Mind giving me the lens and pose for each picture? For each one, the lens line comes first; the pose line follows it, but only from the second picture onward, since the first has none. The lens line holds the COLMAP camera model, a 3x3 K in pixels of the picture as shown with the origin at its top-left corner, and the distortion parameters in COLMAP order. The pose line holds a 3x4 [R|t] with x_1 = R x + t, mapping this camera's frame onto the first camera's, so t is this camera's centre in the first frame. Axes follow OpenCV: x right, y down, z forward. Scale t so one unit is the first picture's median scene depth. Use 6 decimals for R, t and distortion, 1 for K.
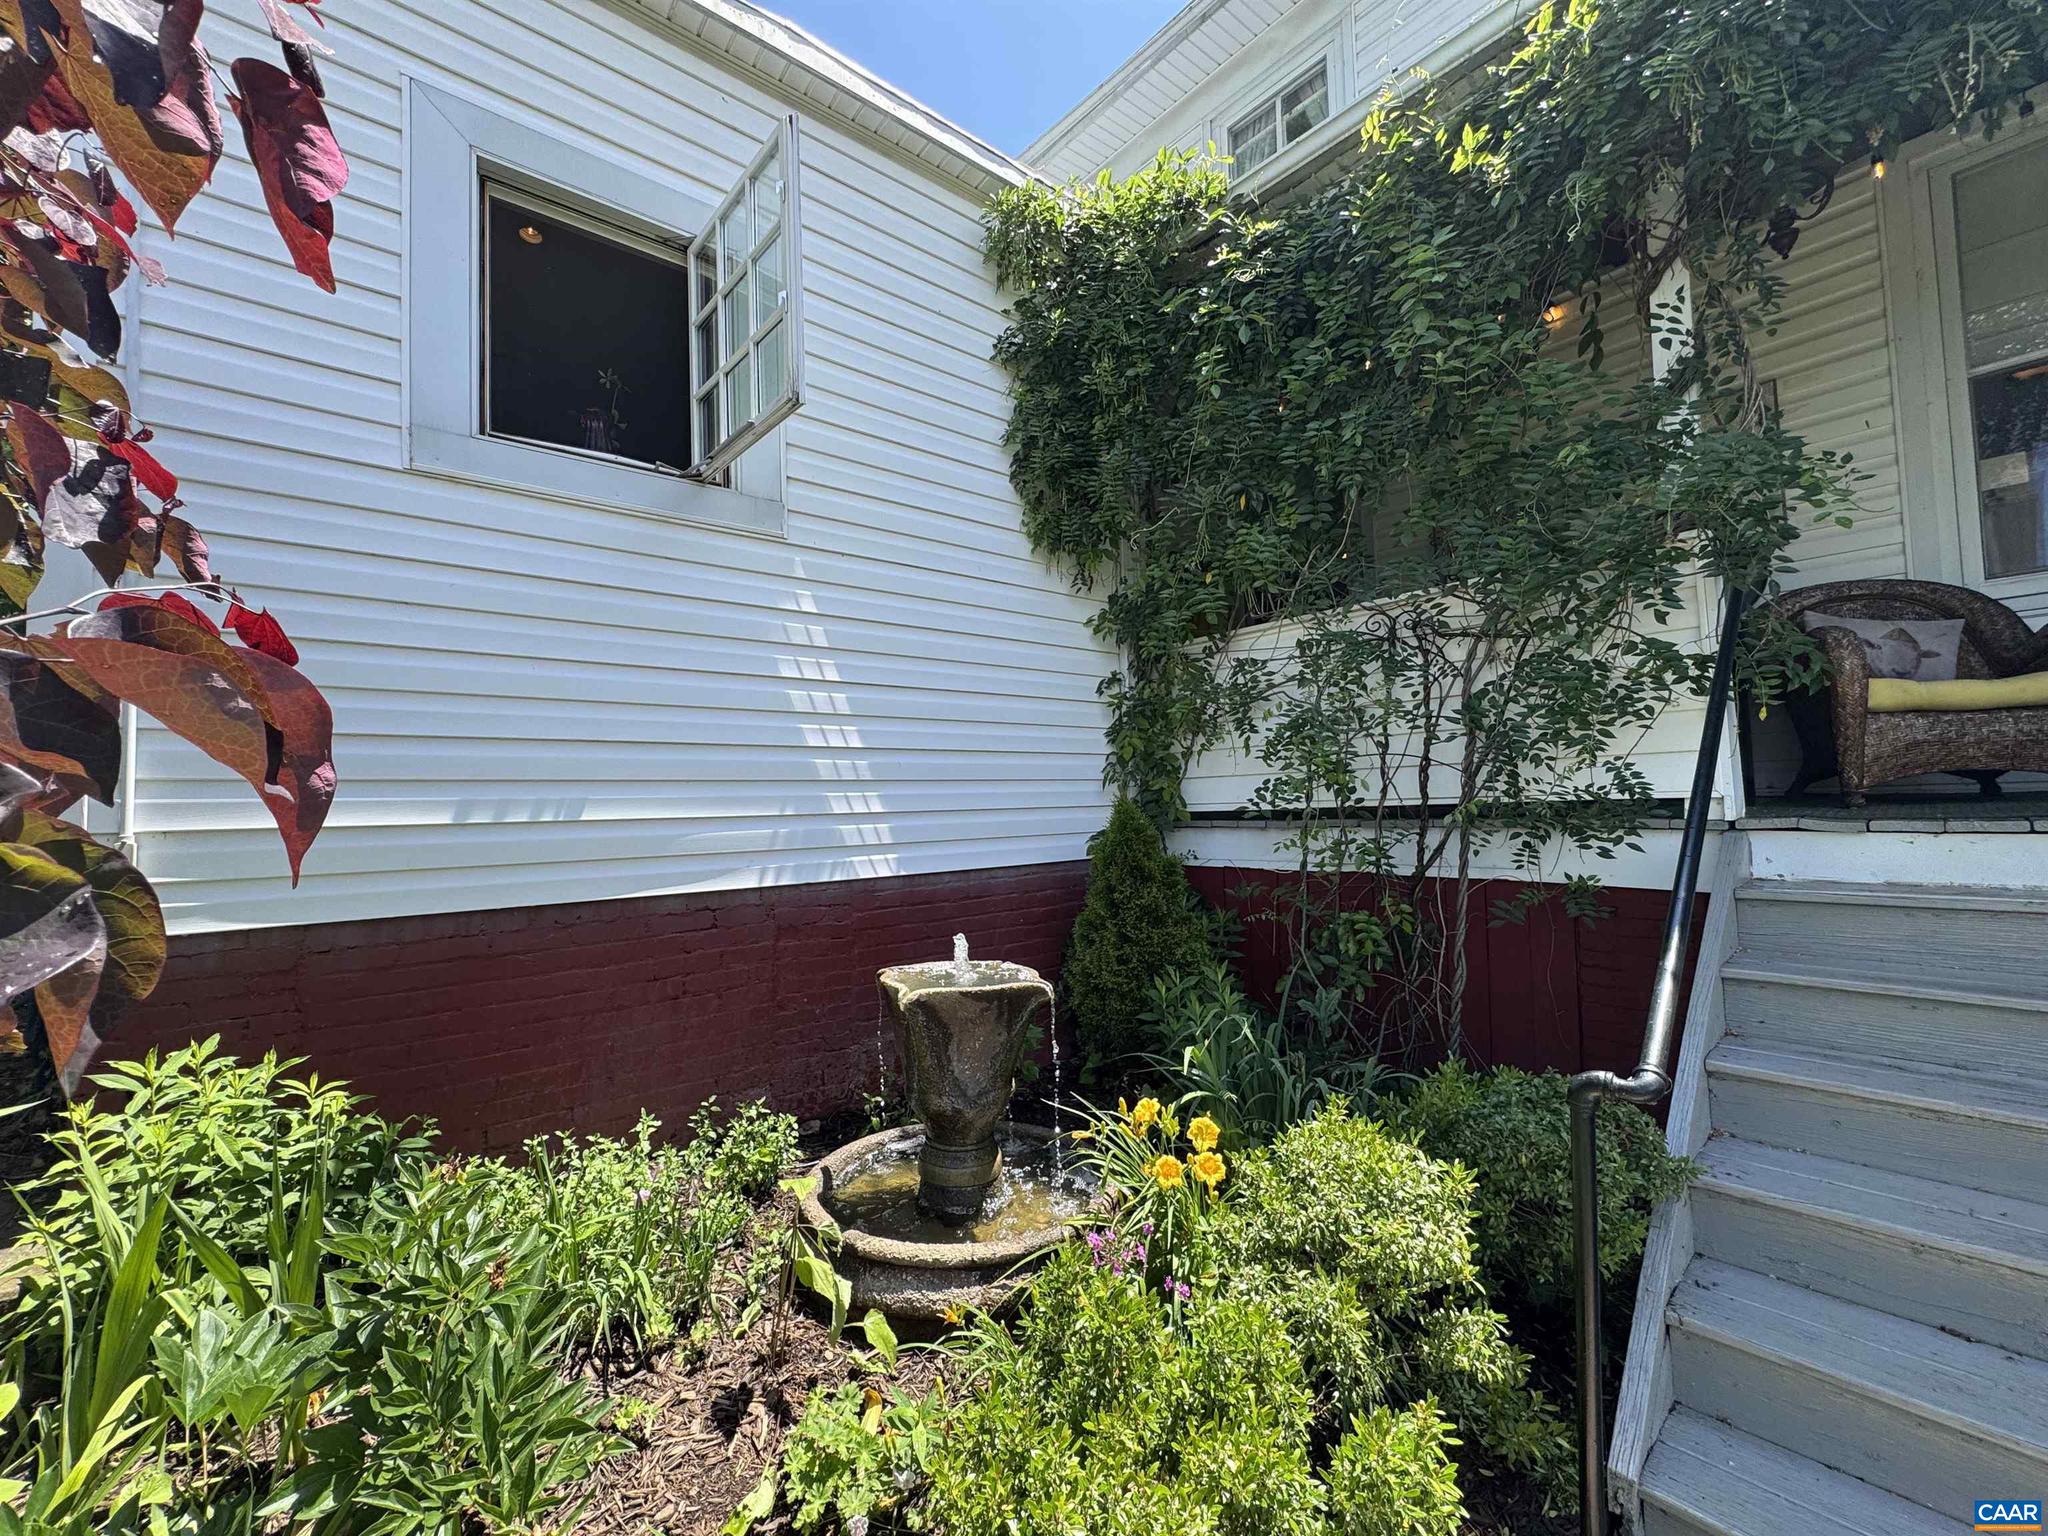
lens RADIAL K [[824.2, 0, 1024.0], [0, 824.2, 768.0], [0, 0, 1]] dist [-0.001194, 0.000067]
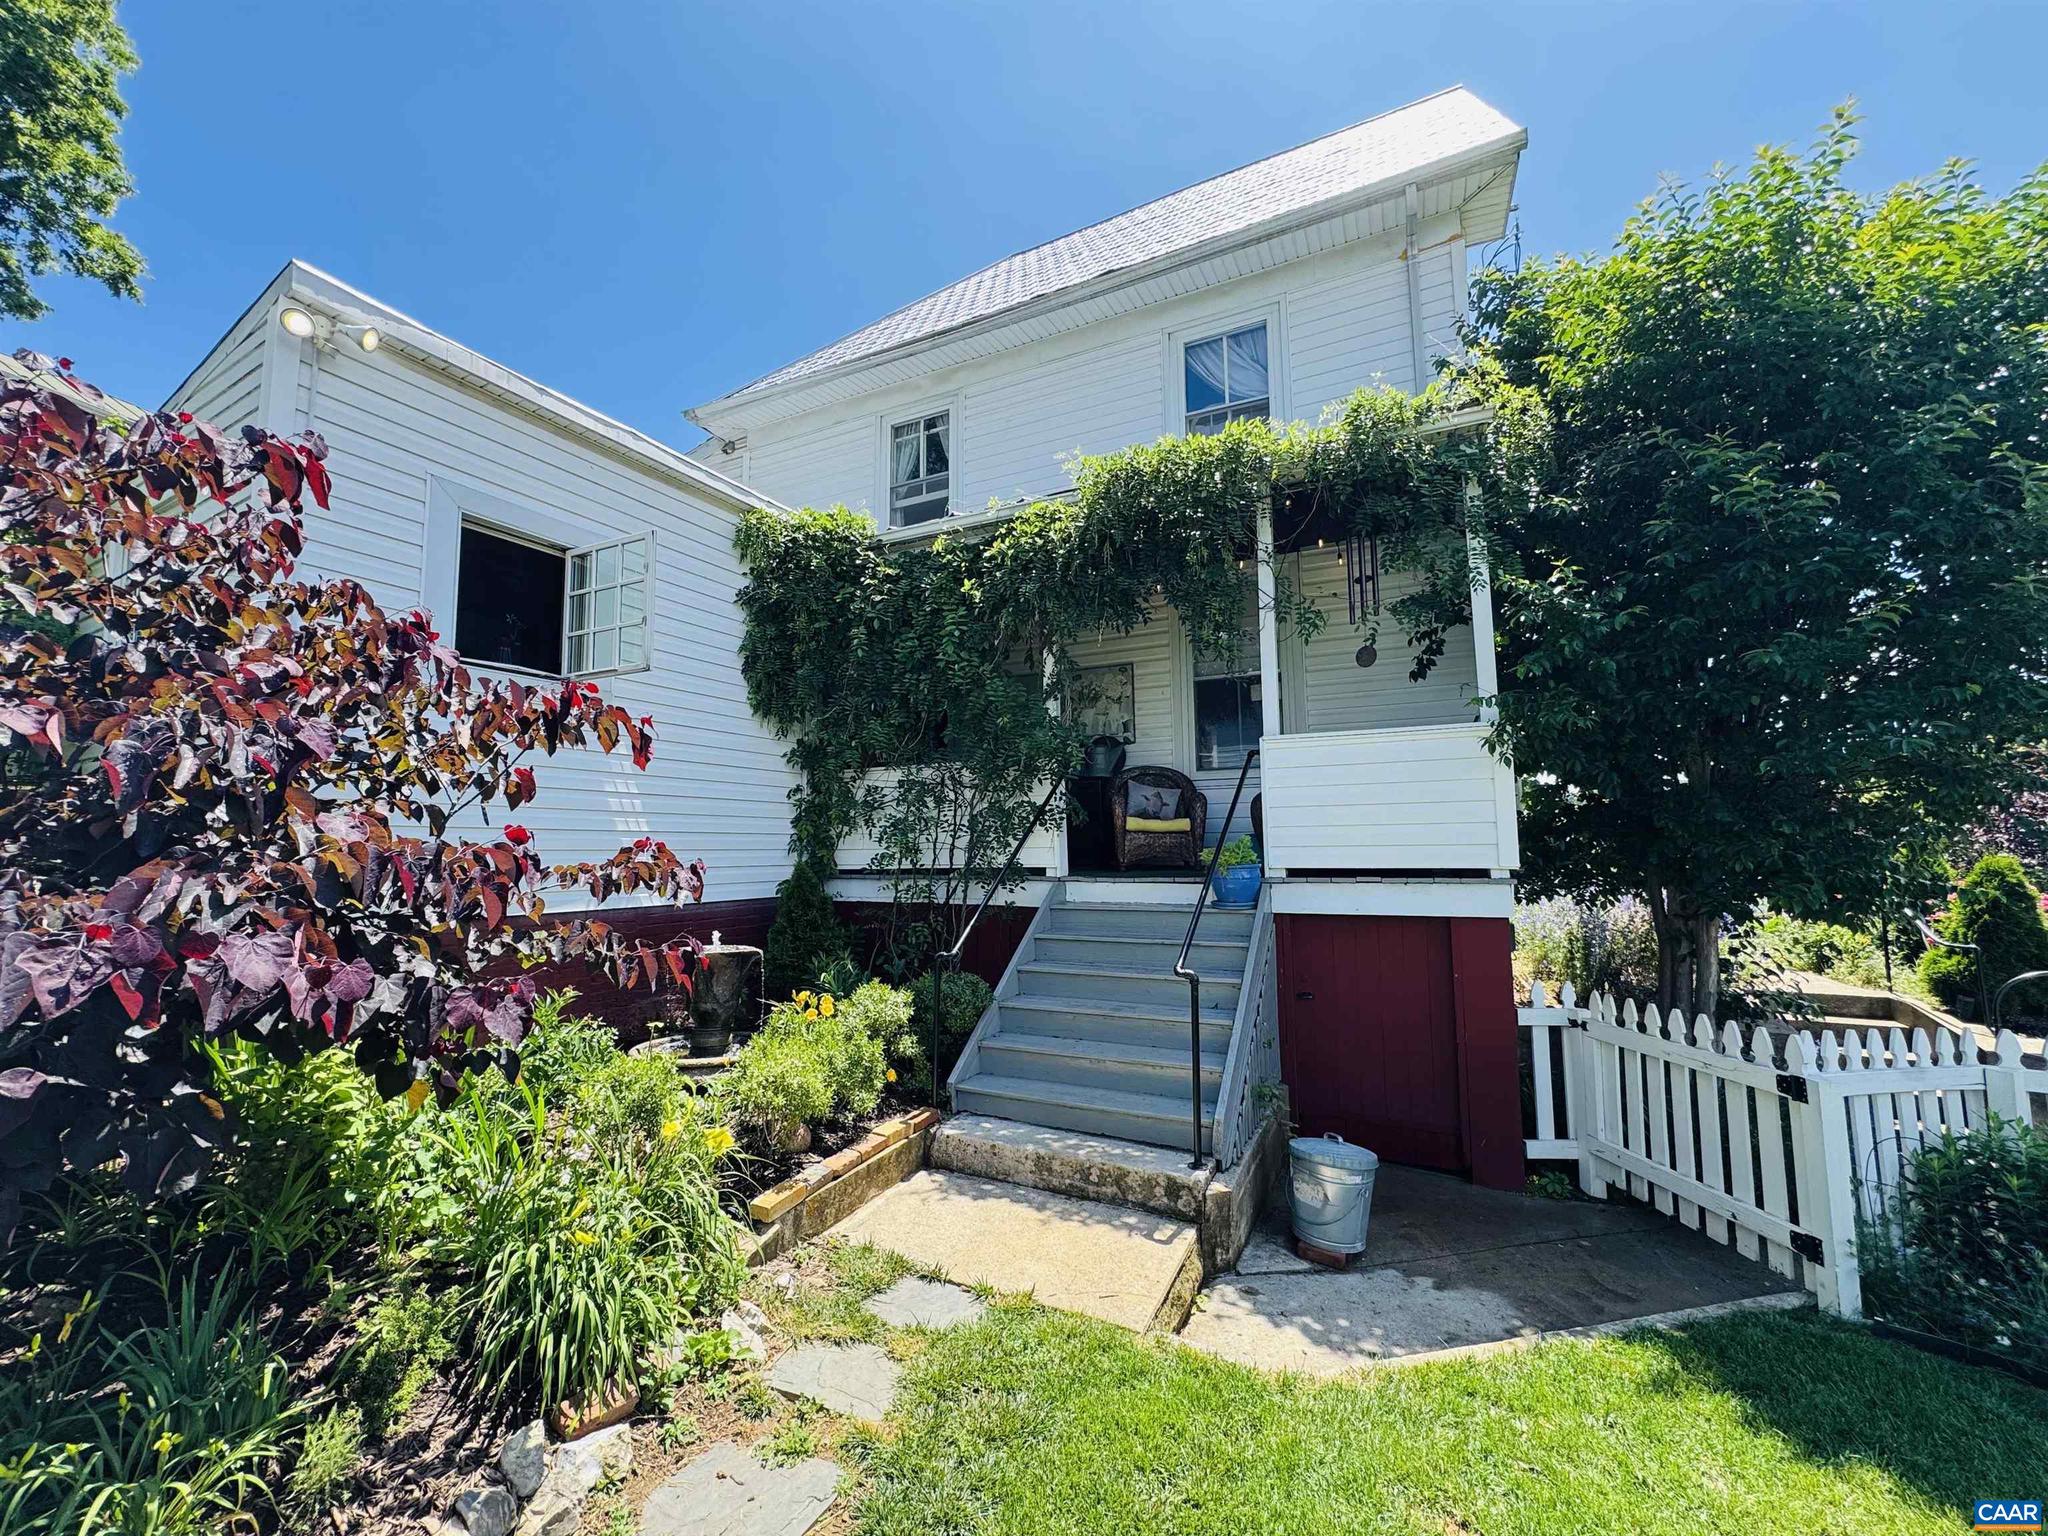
lens RADIAL K [[824.2, 0, 1024.0], [0, 824.2, 768.0], [0, 0, 1]] dist [-0.001194, 0.000067]
pose [[0.925738, 0.057238, 0.373808, -0.115791], [-0.034780, 0.997176, -0.066555, -0.067372], [-0.376562, 0.048611, 0.925115, -0.894925]]
